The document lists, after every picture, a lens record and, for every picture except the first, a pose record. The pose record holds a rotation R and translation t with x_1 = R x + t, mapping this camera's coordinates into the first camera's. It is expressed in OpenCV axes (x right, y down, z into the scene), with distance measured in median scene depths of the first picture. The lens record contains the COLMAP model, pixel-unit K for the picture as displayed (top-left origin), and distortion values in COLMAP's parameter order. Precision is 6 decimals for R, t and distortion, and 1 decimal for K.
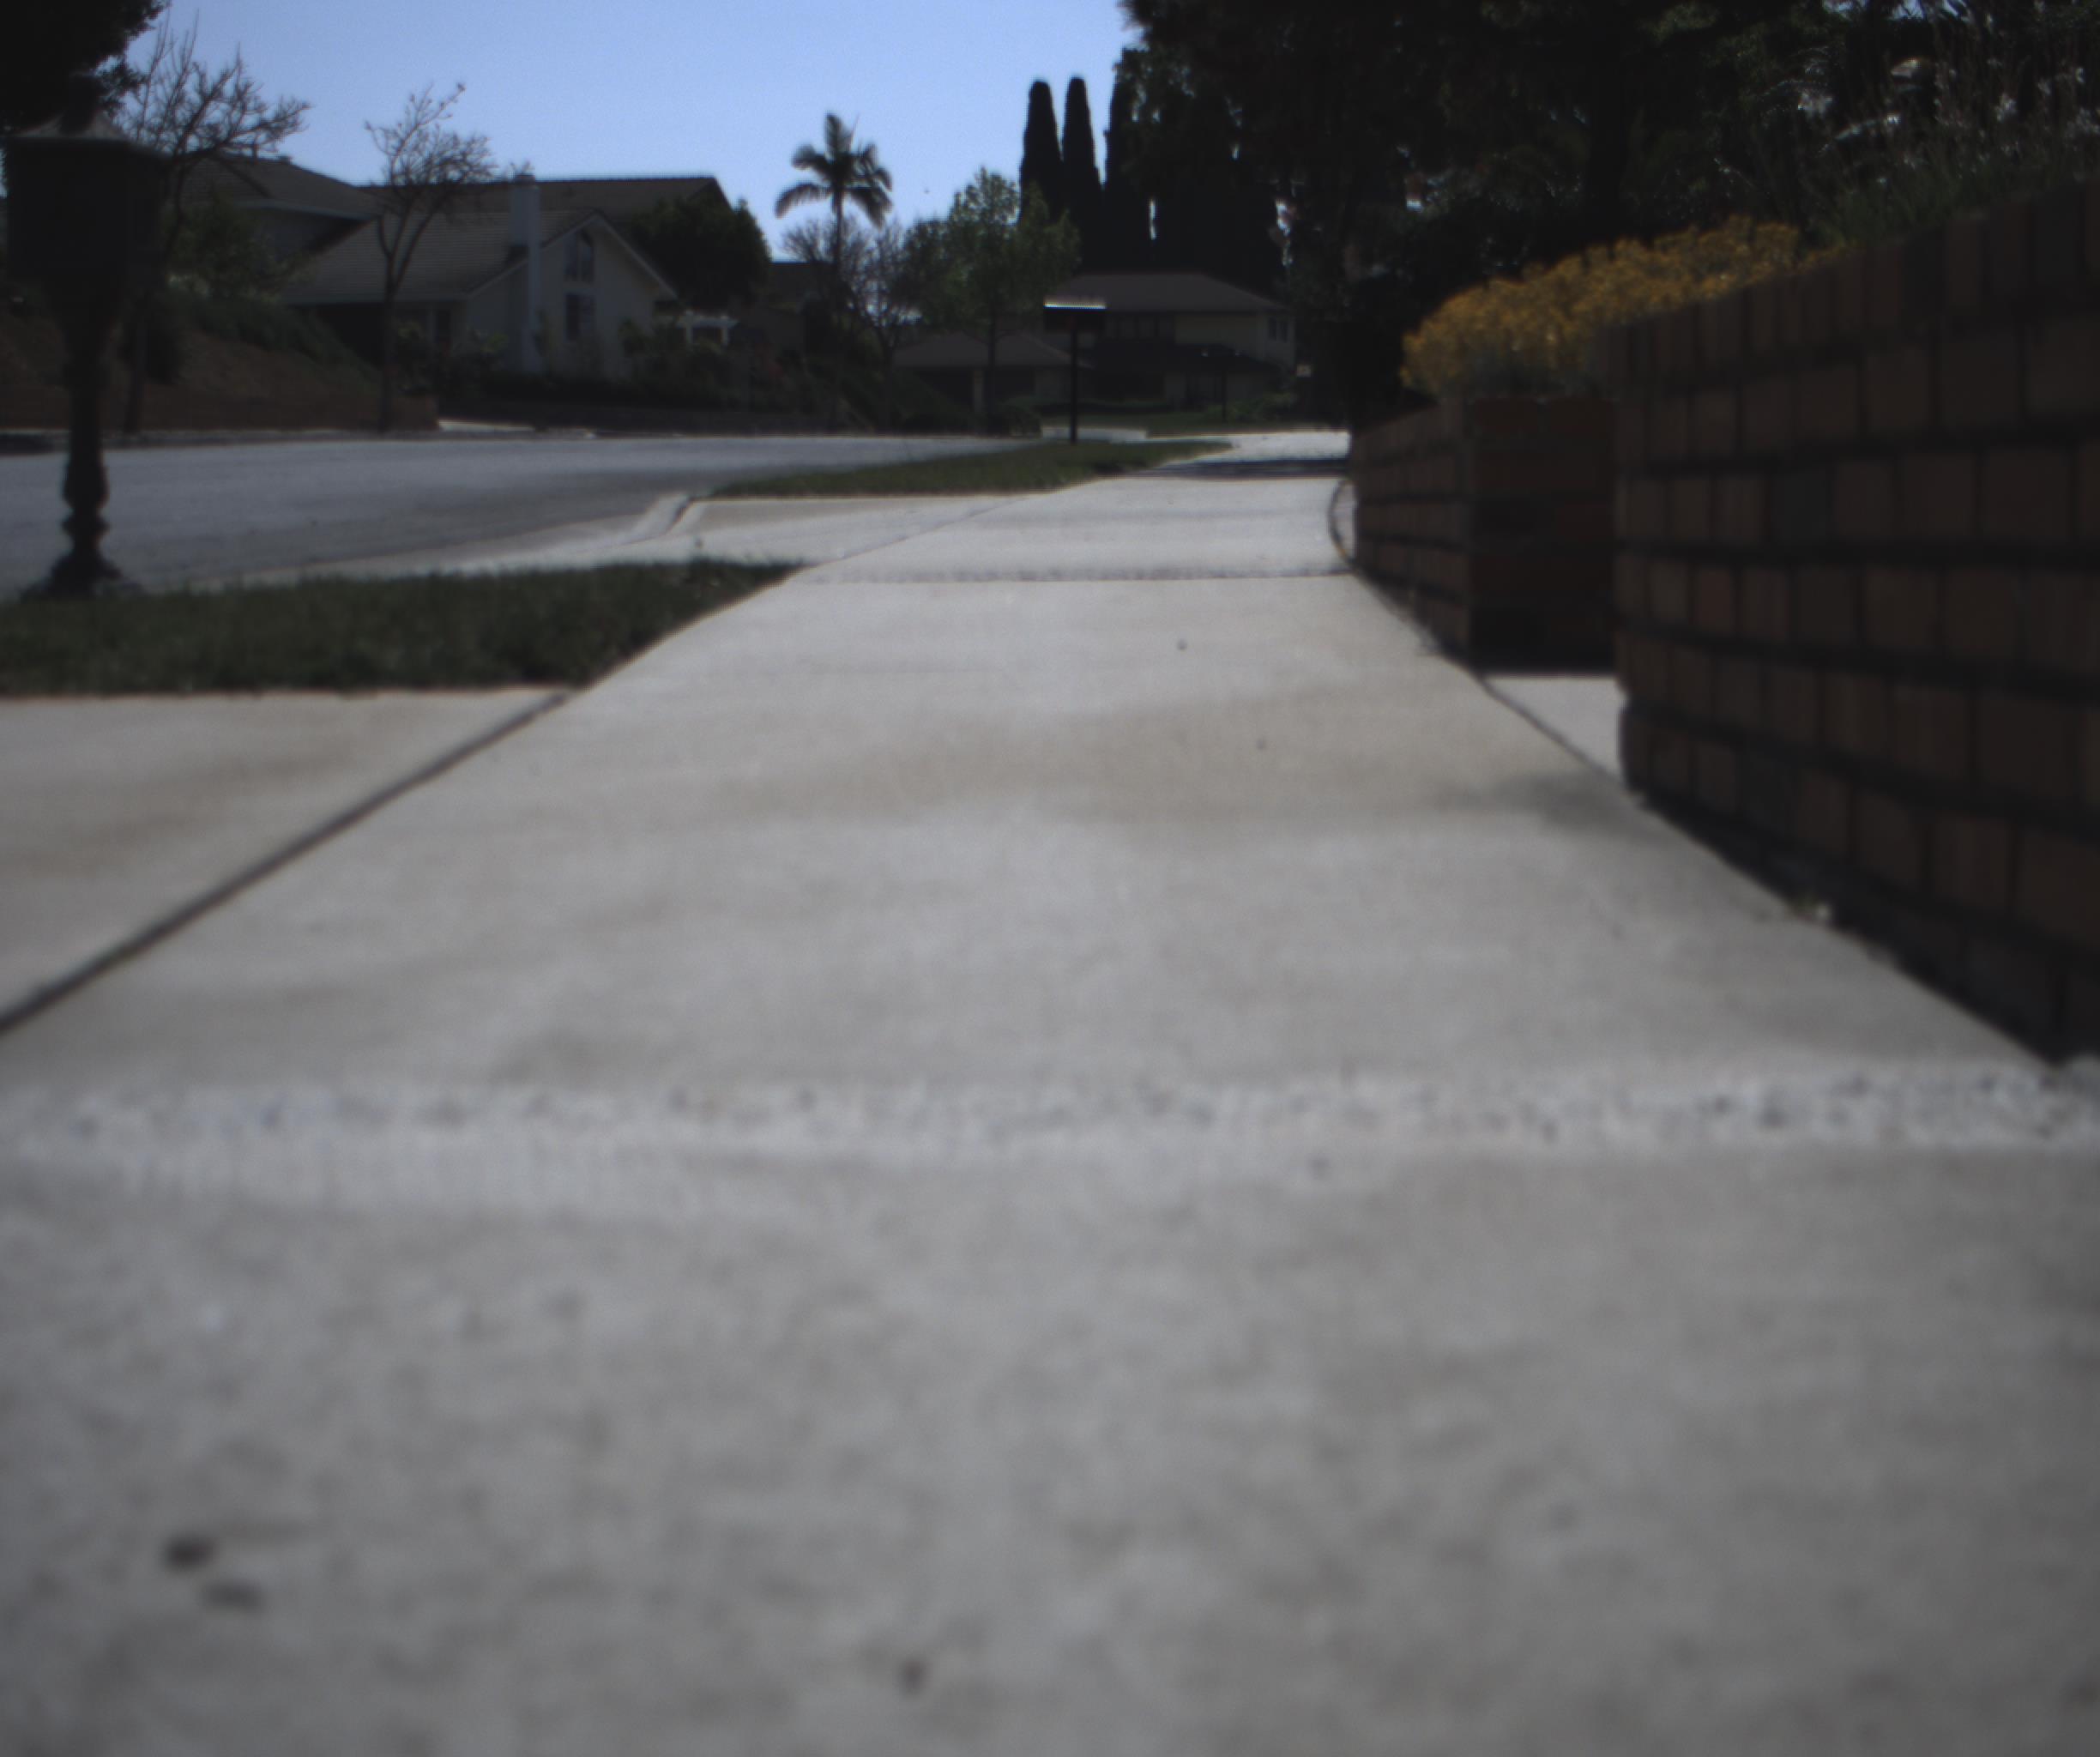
lens RADIAL K [[3930.3, 0, 1050.0], [0, 3930.3, 878.5], [0, 0, 1]] dist [-0.189653, 0.917615]
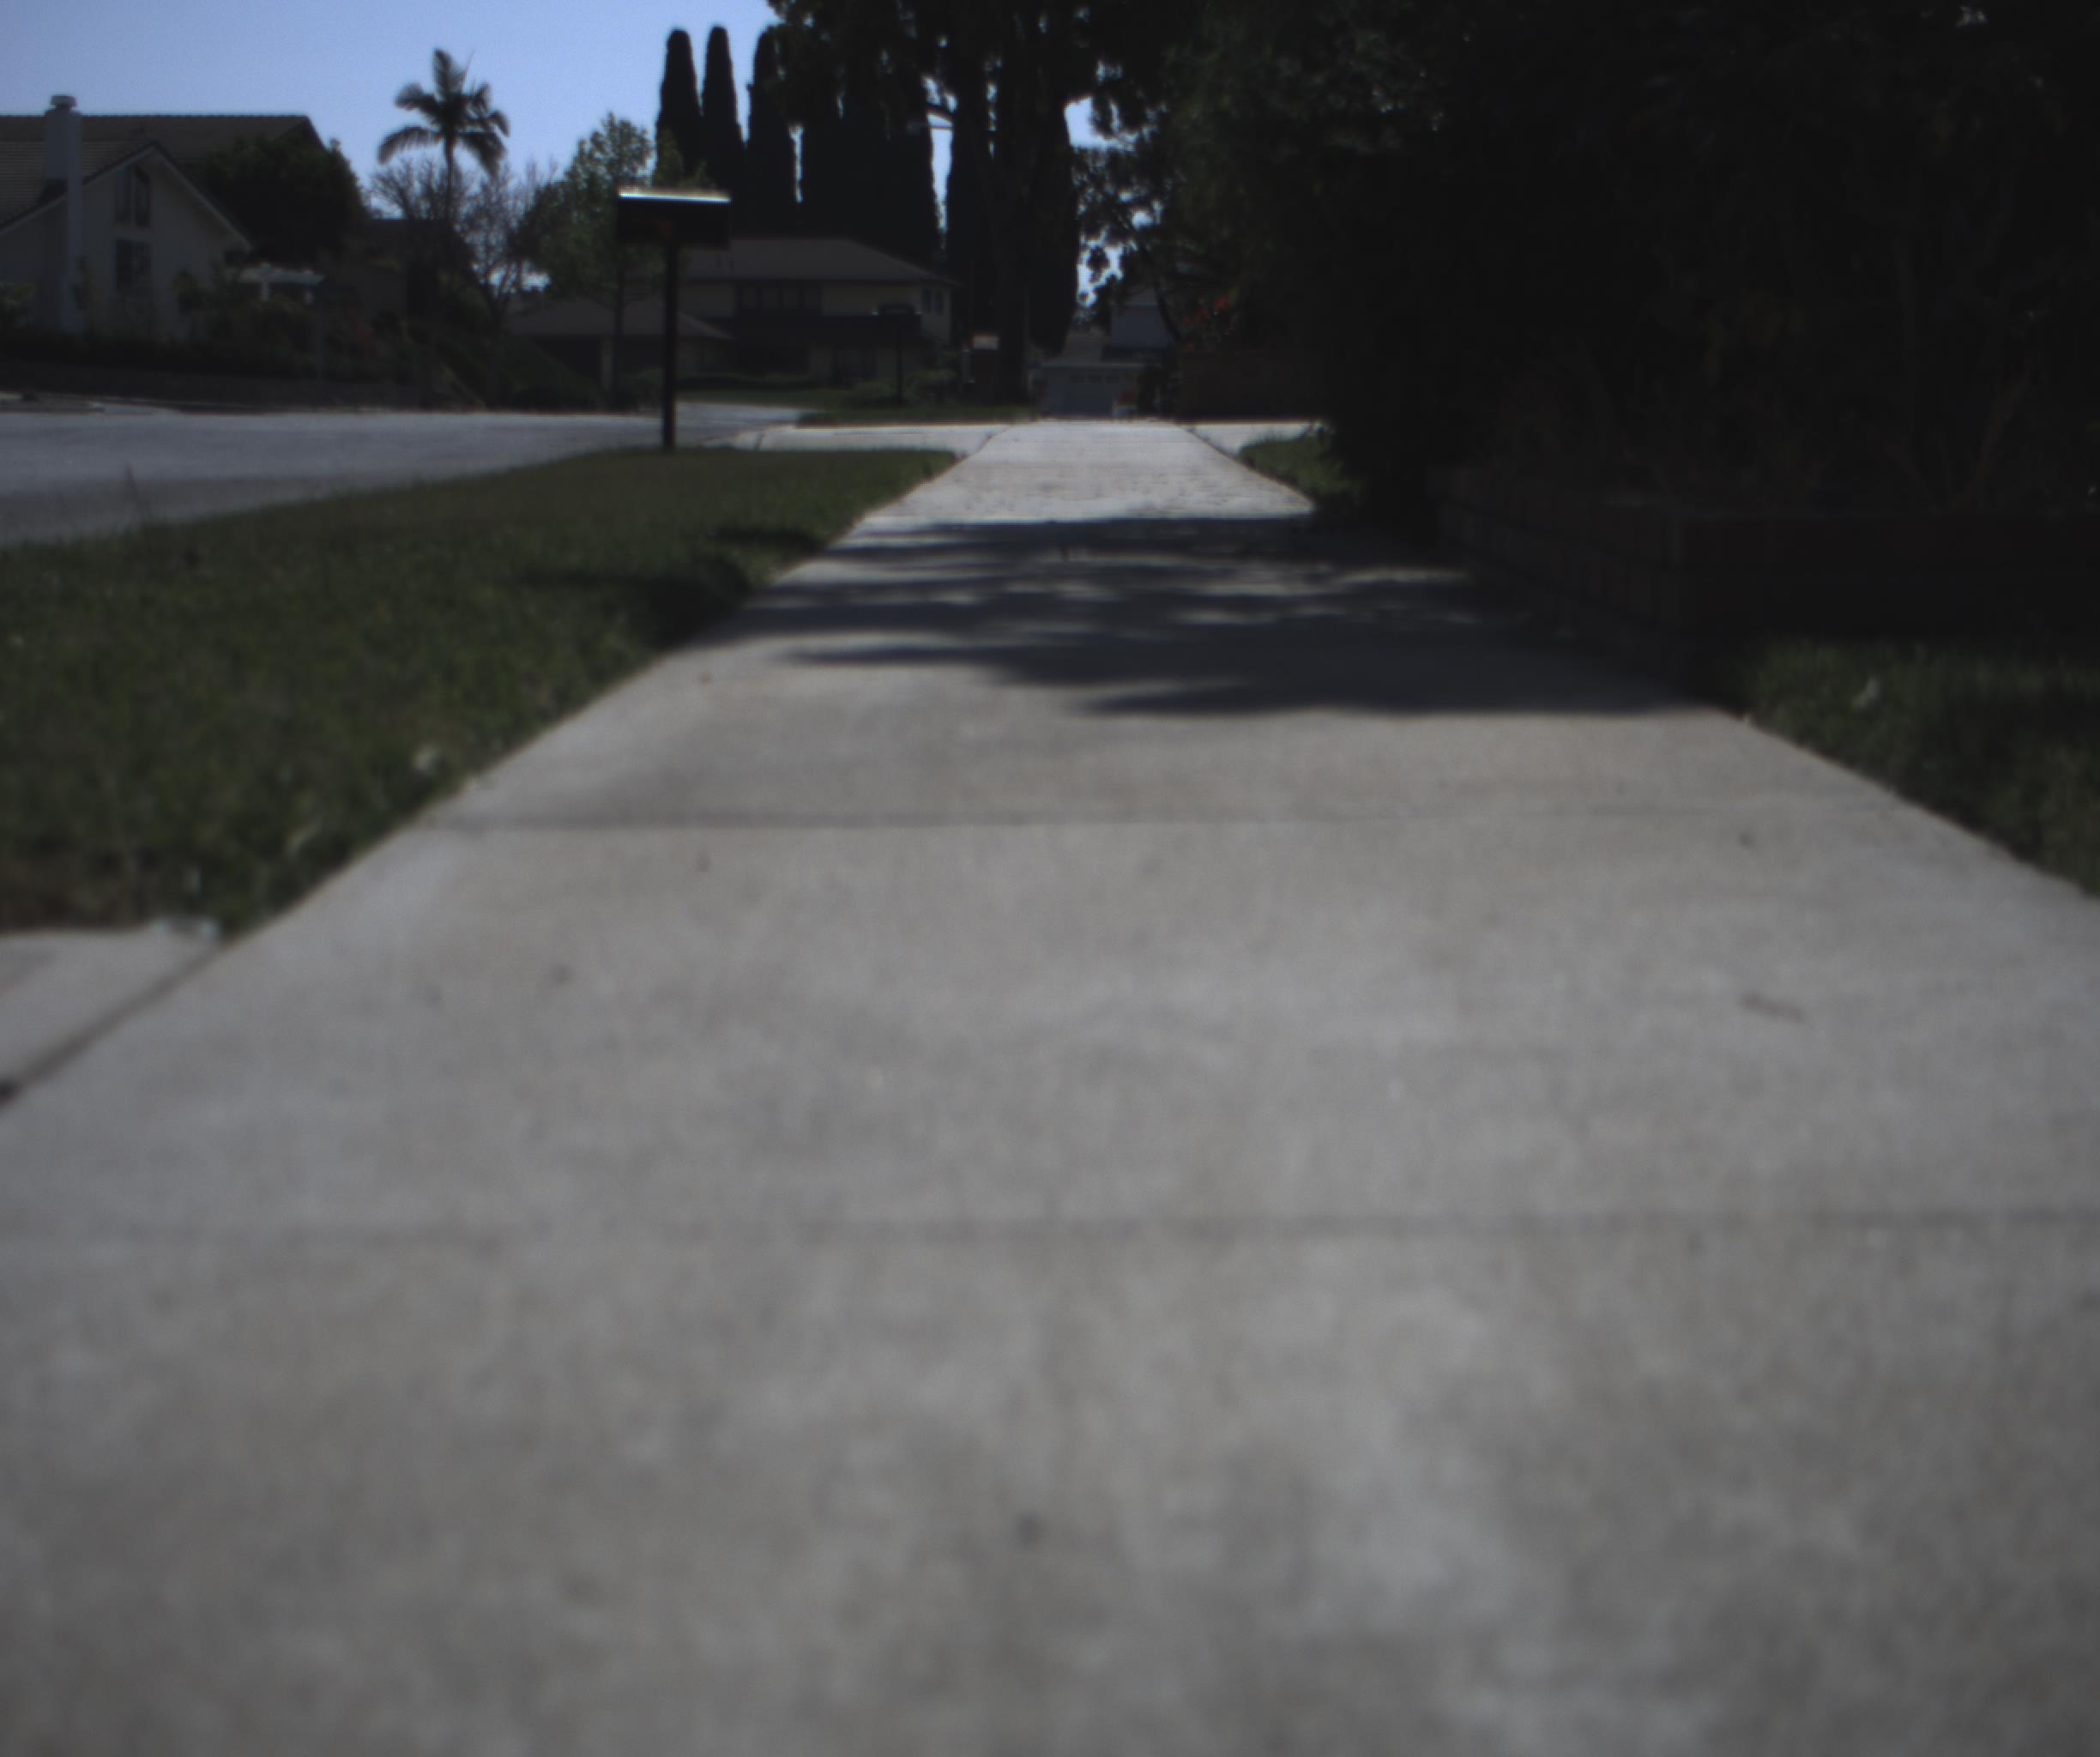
lens RADIAL K [[3930.3, 0, 1050.0], [0, 3930.3, 878.5], [0, 0, 1]] dist [-0.189653, 0.917615]
pose [[0.995742, 0.006259, 0.091969, 0.002486], [-0.006800, 0.999961, 0.005568, -0.014696], [-0.091931, -0.006170, 0.995746, 0.121712]]
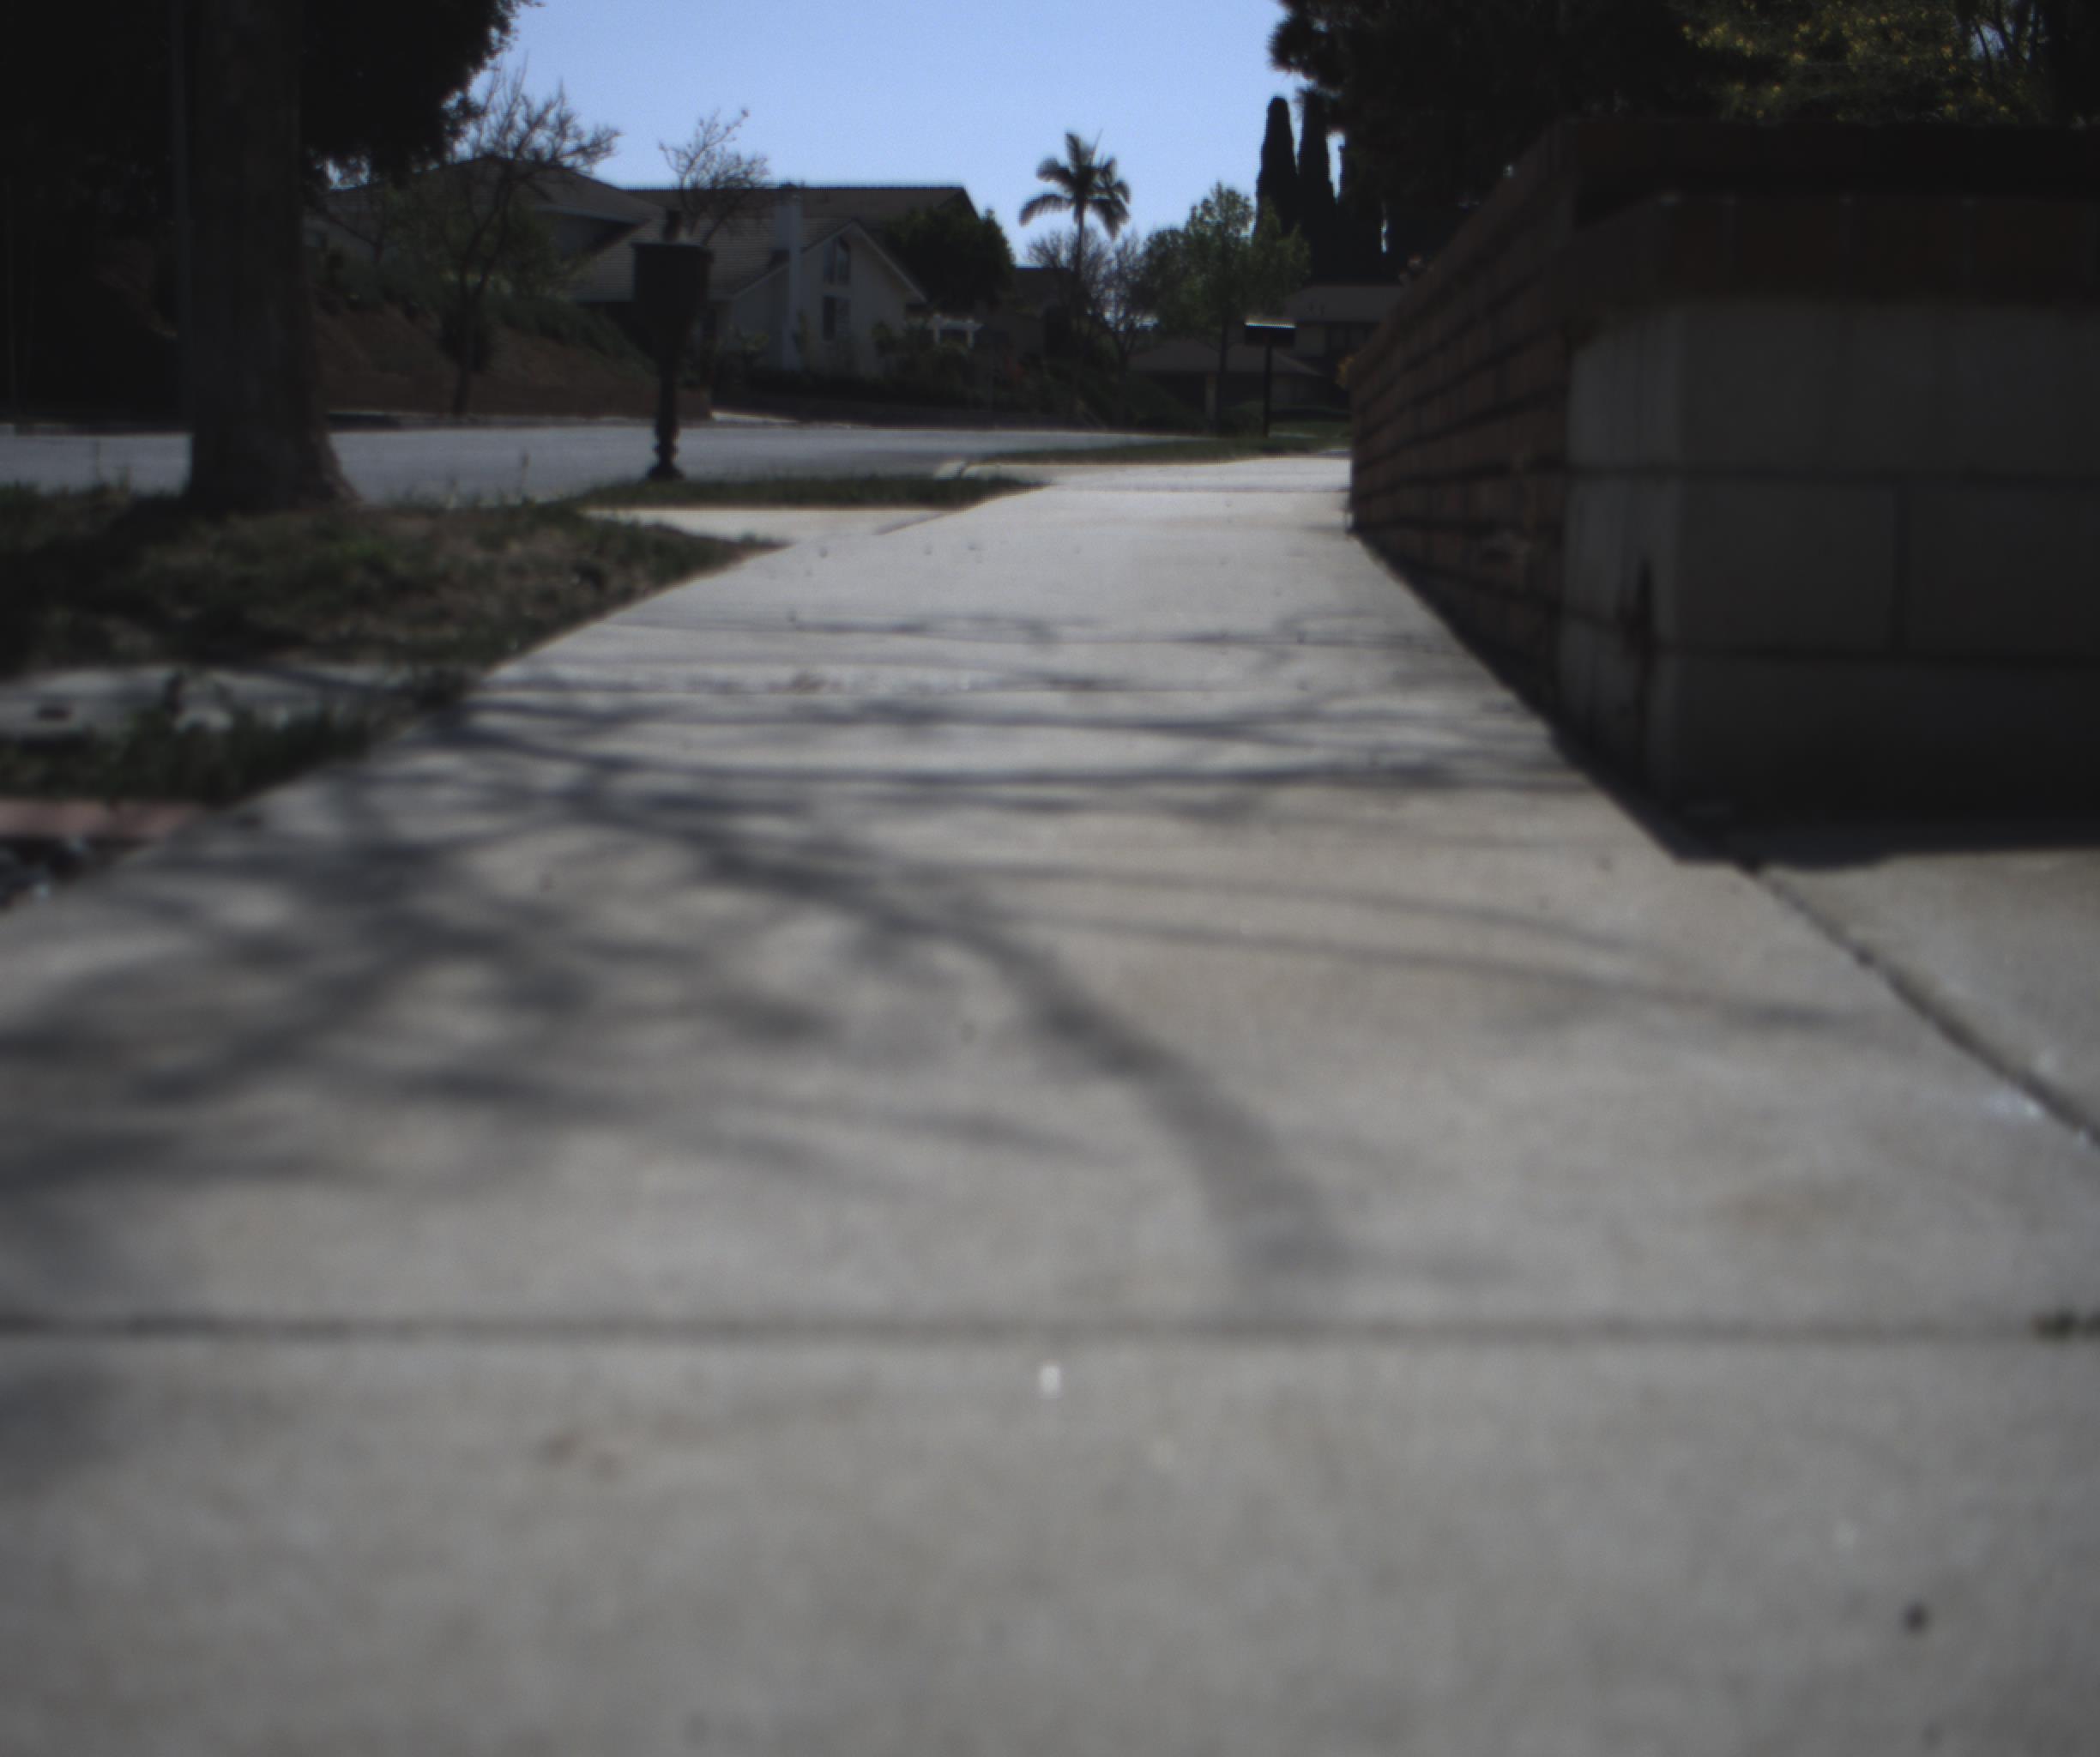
lens RADIAL K [[3930.3, 0, 1050.0], [0, 3930.3, 878.5], [0, 0, 1]] dist [-0.189653, 0.917615]
pose [[0.998000, 0.026631, -0.057337, 0.003380], [-0.026694, 0.999644, -0.000335, 0.007841], [0.057307, 0.001865, 0.998355, -0.060942]]
